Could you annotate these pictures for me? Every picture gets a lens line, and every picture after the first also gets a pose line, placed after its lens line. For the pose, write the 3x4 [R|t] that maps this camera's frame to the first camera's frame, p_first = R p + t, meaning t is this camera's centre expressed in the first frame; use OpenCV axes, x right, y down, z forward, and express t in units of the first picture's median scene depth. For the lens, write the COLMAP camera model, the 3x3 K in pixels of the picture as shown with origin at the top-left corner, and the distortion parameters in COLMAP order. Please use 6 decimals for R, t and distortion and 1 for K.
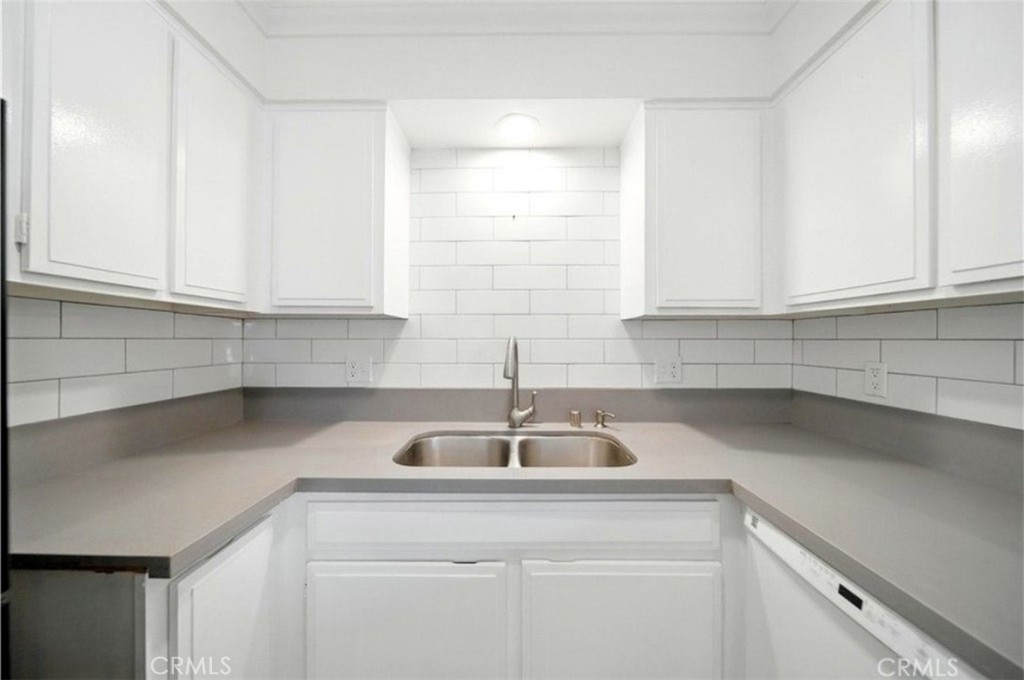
lens RADIAL K [[362.6, 0, 511.5], [0, 362.6, 339.4], [0, 0, 1]] dist [-0.003029, -0.000533]
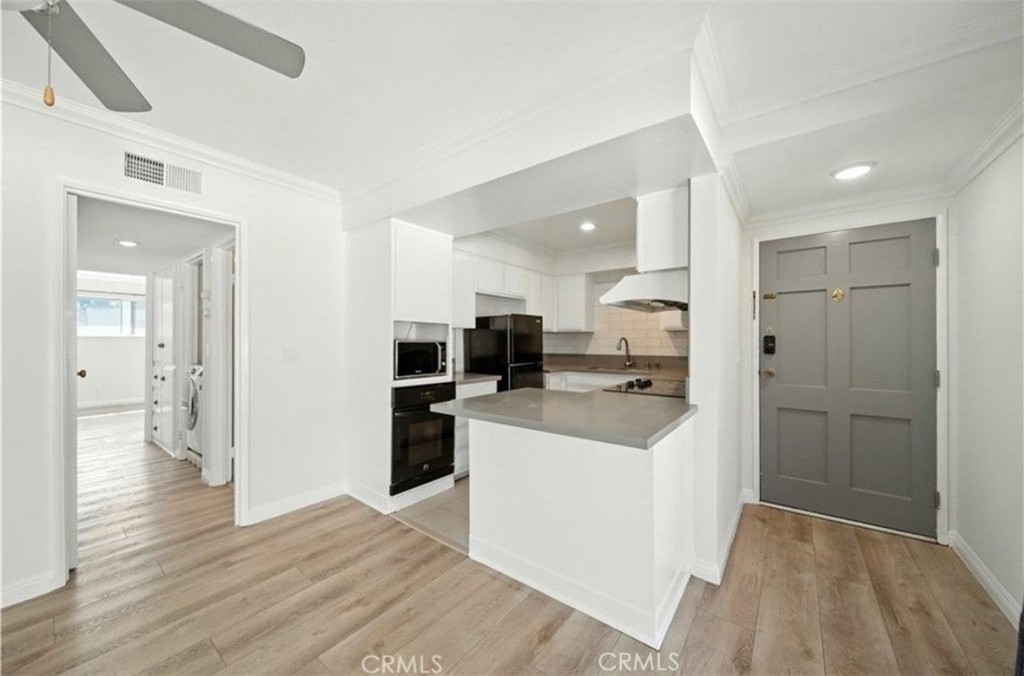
lens RADIAL K [[370.3, 0, 505.1], [0, 370.3, 338.6], [0, 0, 1]] dist [0.002151, -0.000708]
pose [[0.795151, -0.007988, -0.606359, 1.037289], [0.008261, 0.999963, -0.002339, 0.000029], [0.606356, -0.003149, 0.795187, -2.000873]]
